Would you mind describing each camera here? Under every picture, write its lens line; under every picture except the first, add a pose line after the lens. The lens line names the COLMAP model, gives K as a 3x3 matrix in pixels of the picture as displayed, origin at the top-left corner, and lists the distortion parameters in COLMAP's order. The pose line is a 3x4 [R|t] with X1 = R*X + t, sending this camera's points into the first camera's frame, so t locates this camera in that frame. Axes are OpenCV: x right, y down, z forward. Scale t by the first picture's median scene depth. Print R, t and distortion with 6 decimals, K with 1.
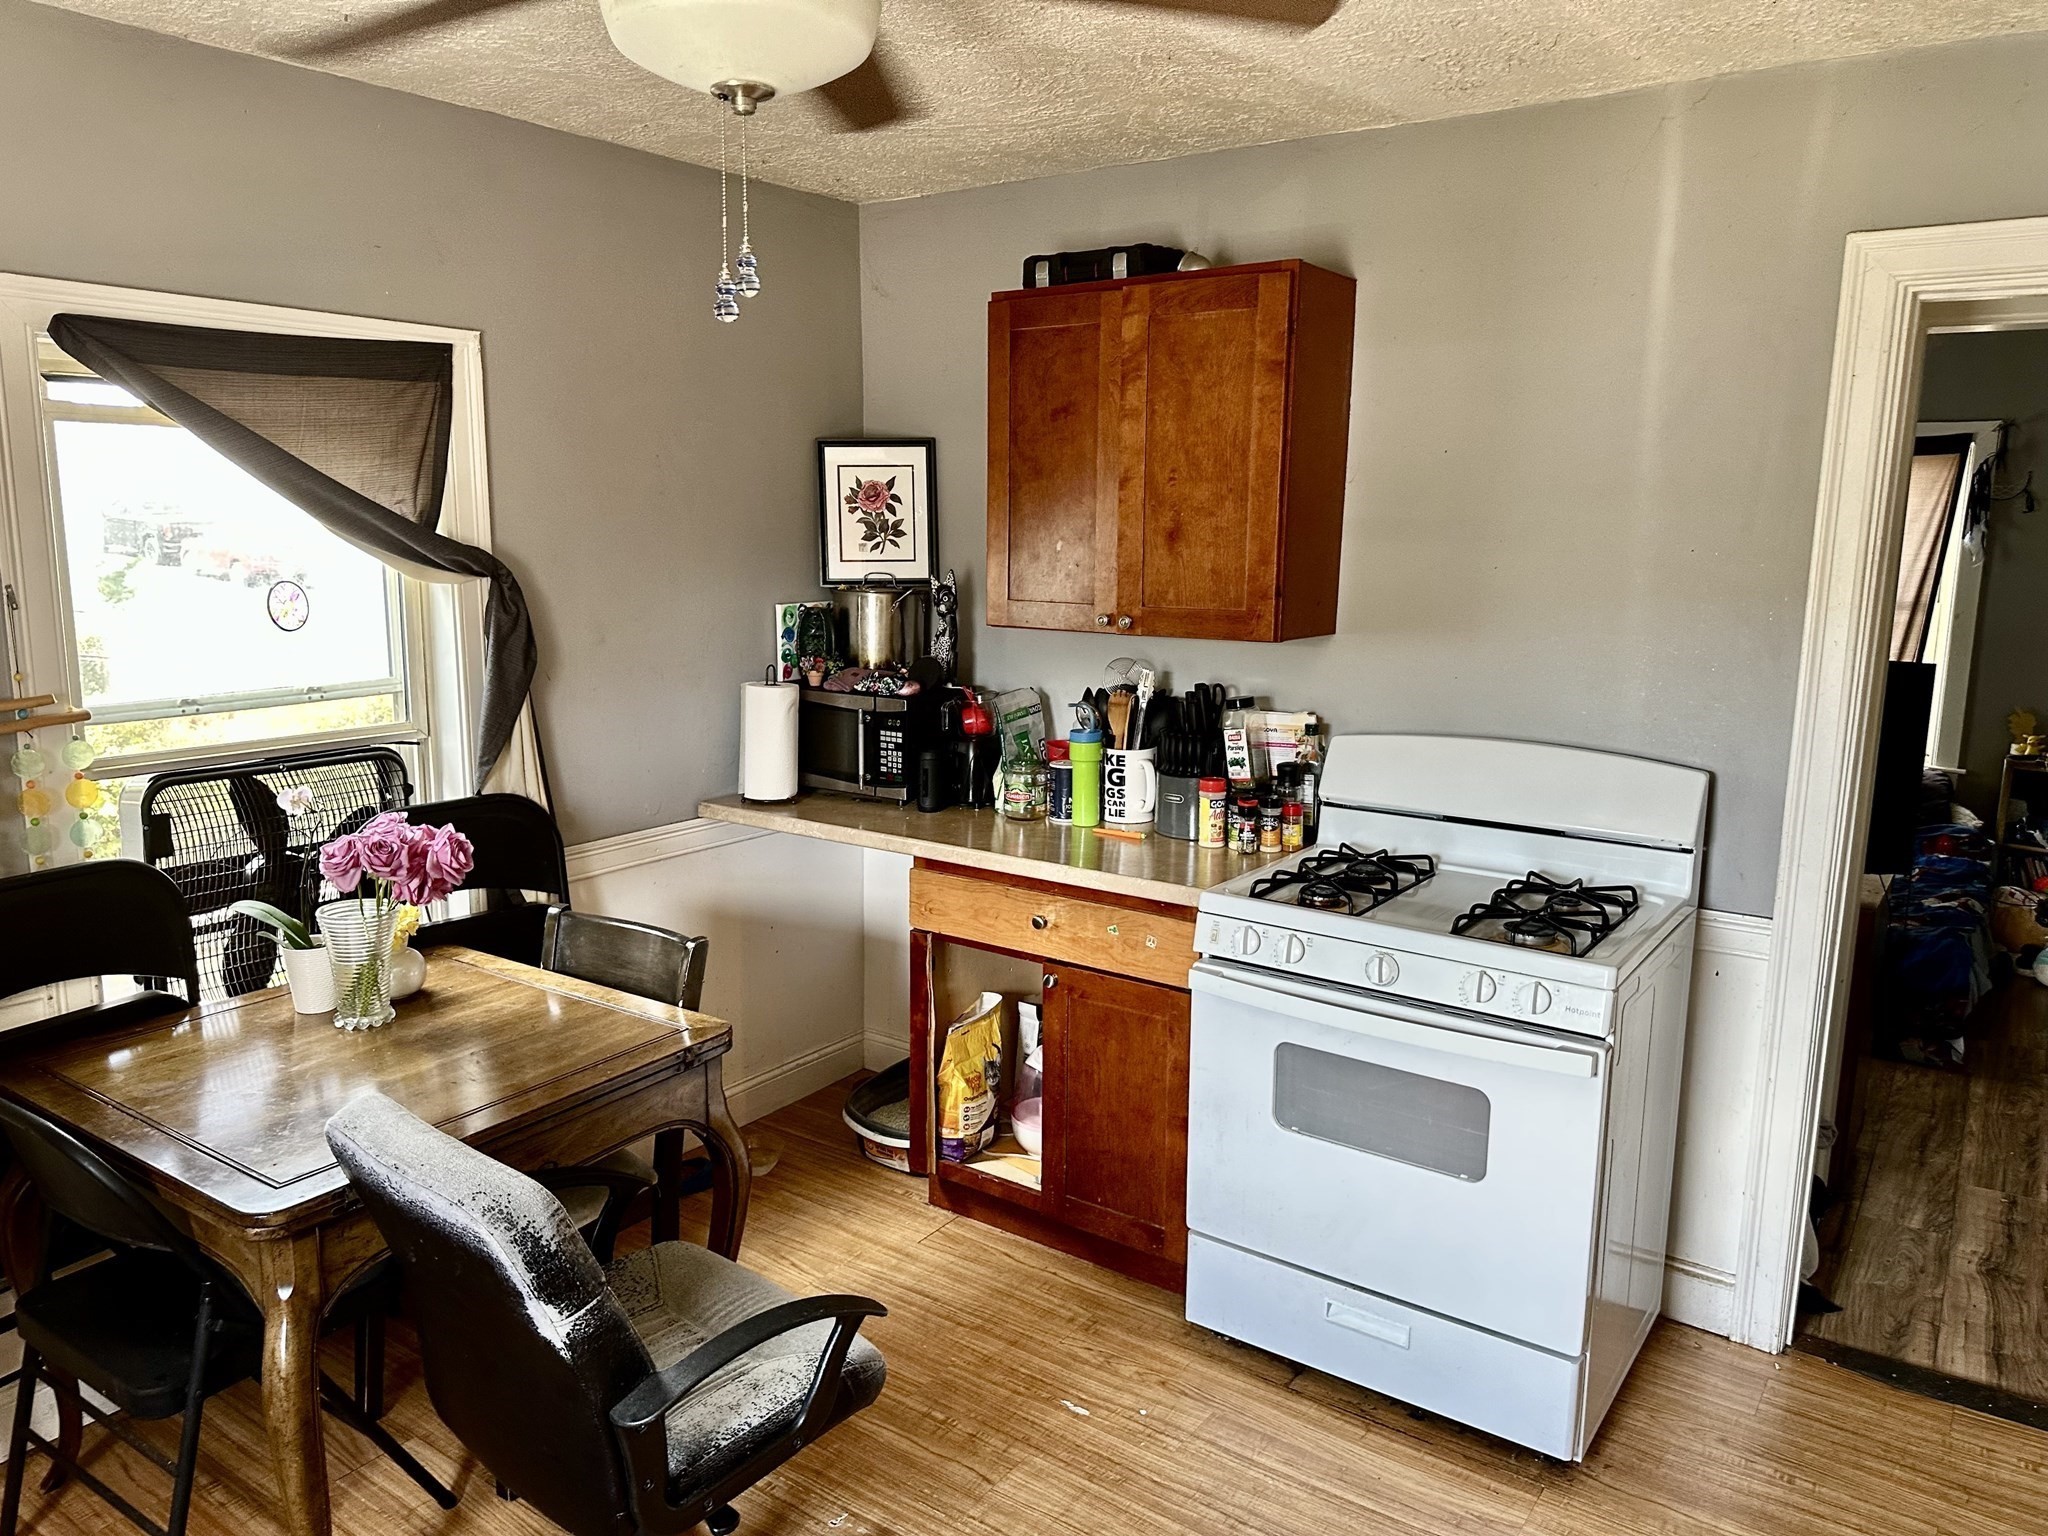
lens RADIAL K [[1457.8, 0, 1024.0], [0, 1457.8, 768.0], [0, 0, 1]] dist [0.000451, -0.000570]
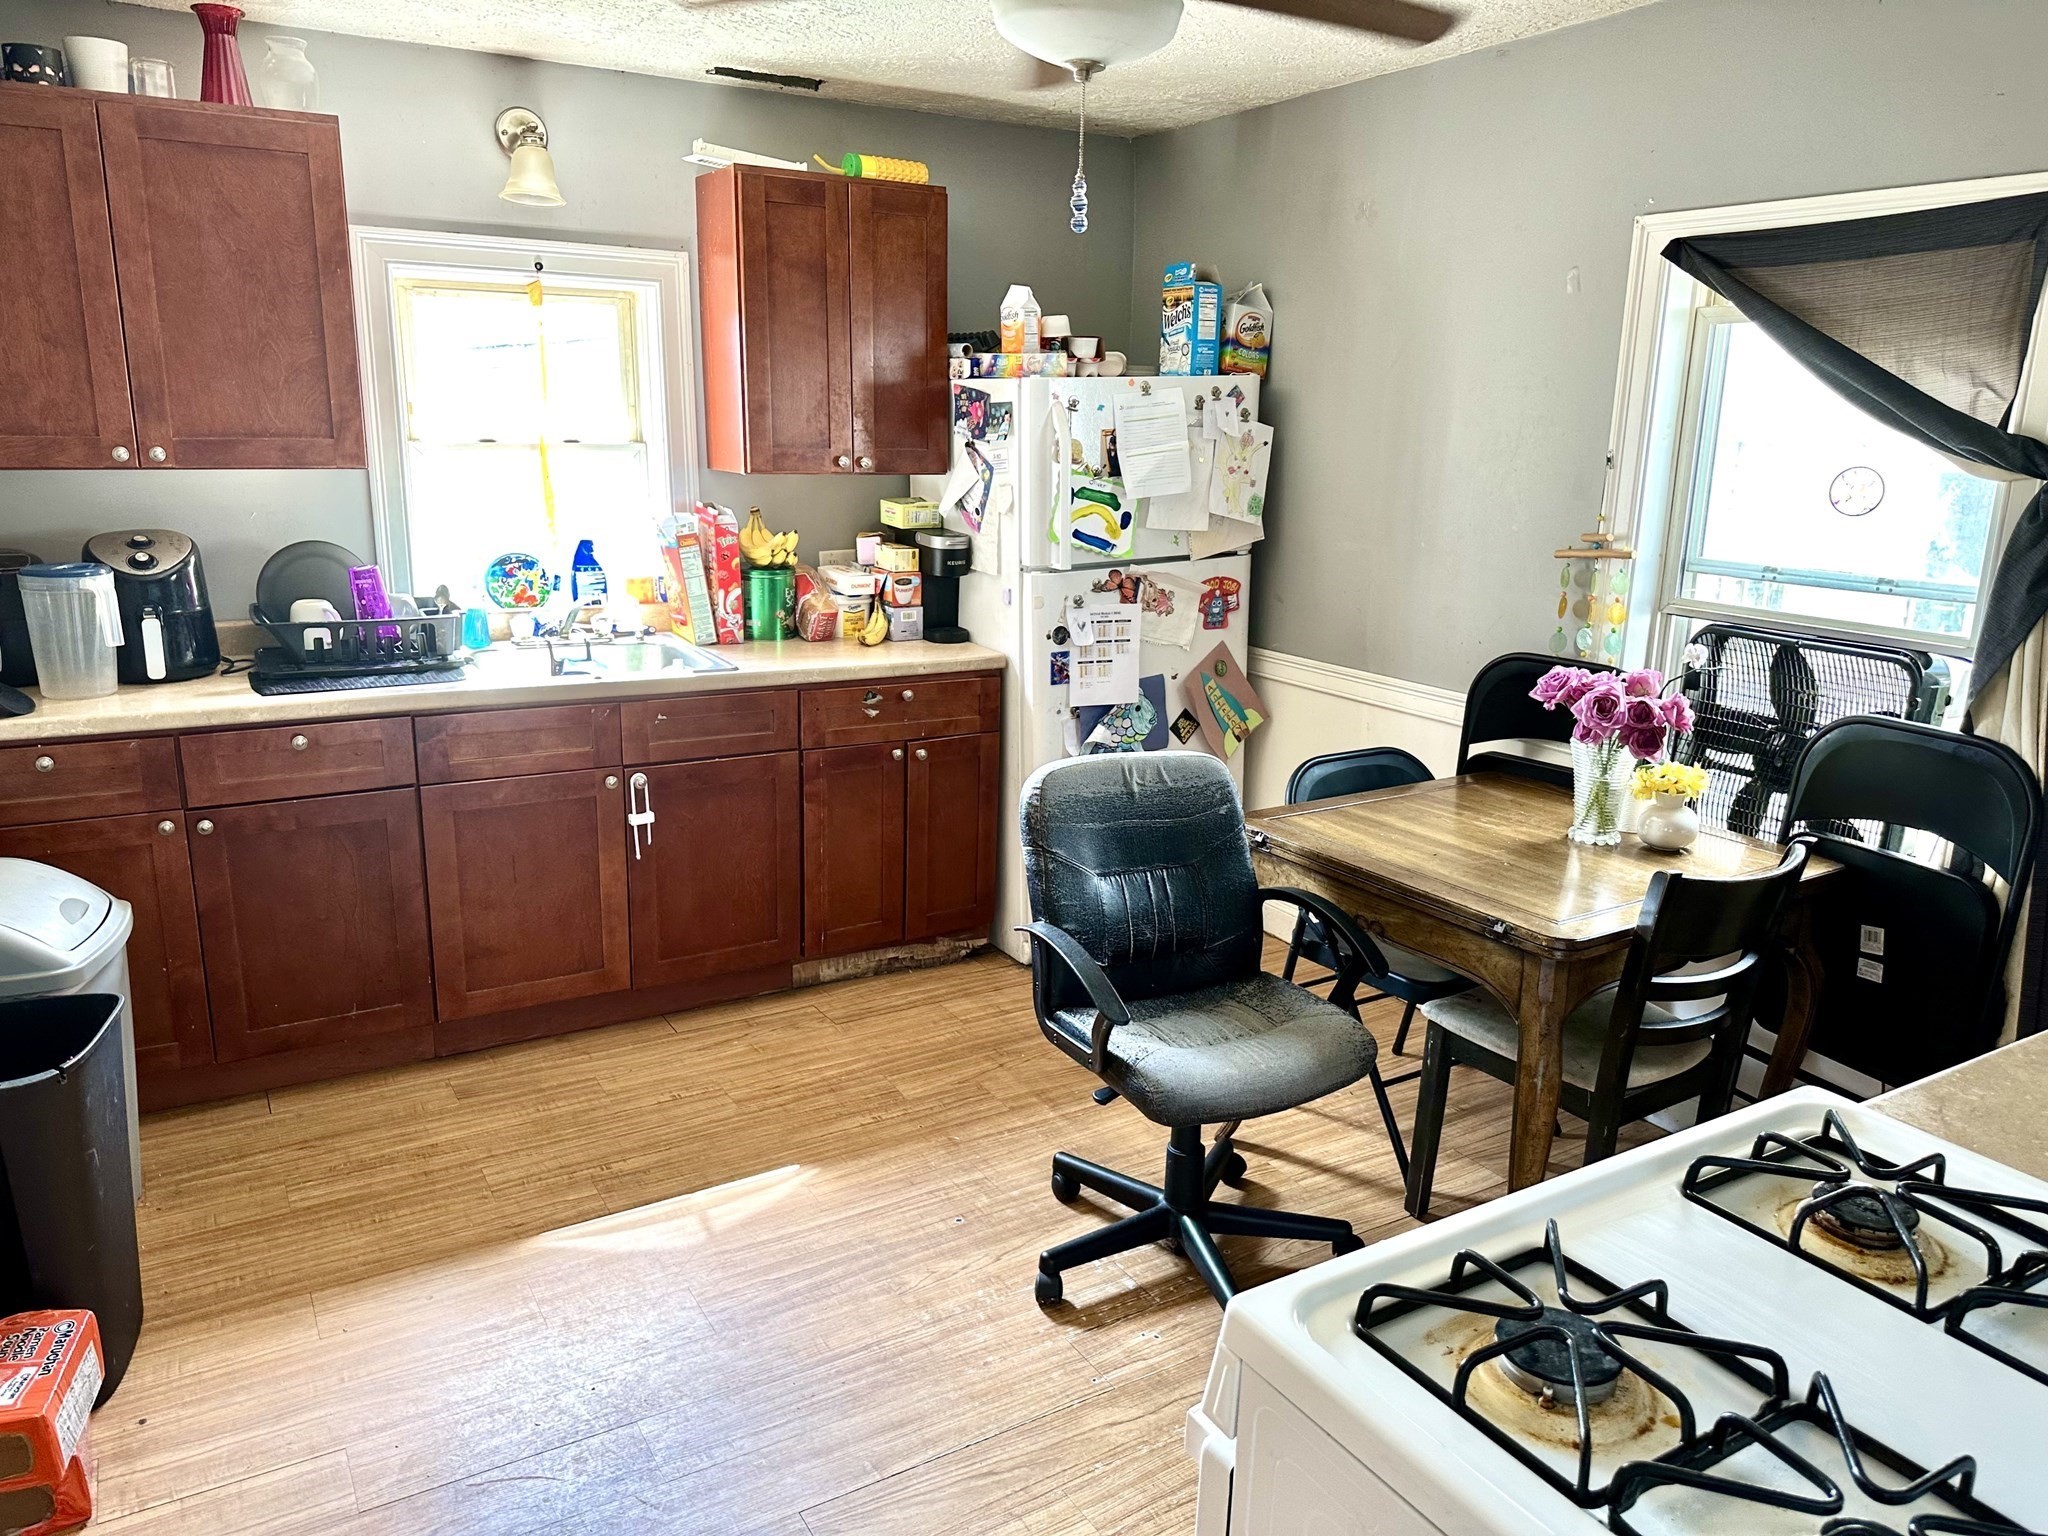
lens RADIAL K [[1457.8, 0, 1024.0], [0, 1457.8, 768.0], [0, 0, 1]] dist [0.000451, -0.000570]
pose [[-0.404275, 0.205224, -0.891316, 0.693521], [-0.184134, 0.936288, 0.299096, -0.130788], [0.895911, 0.285039, -0.340730, 0.902515]]
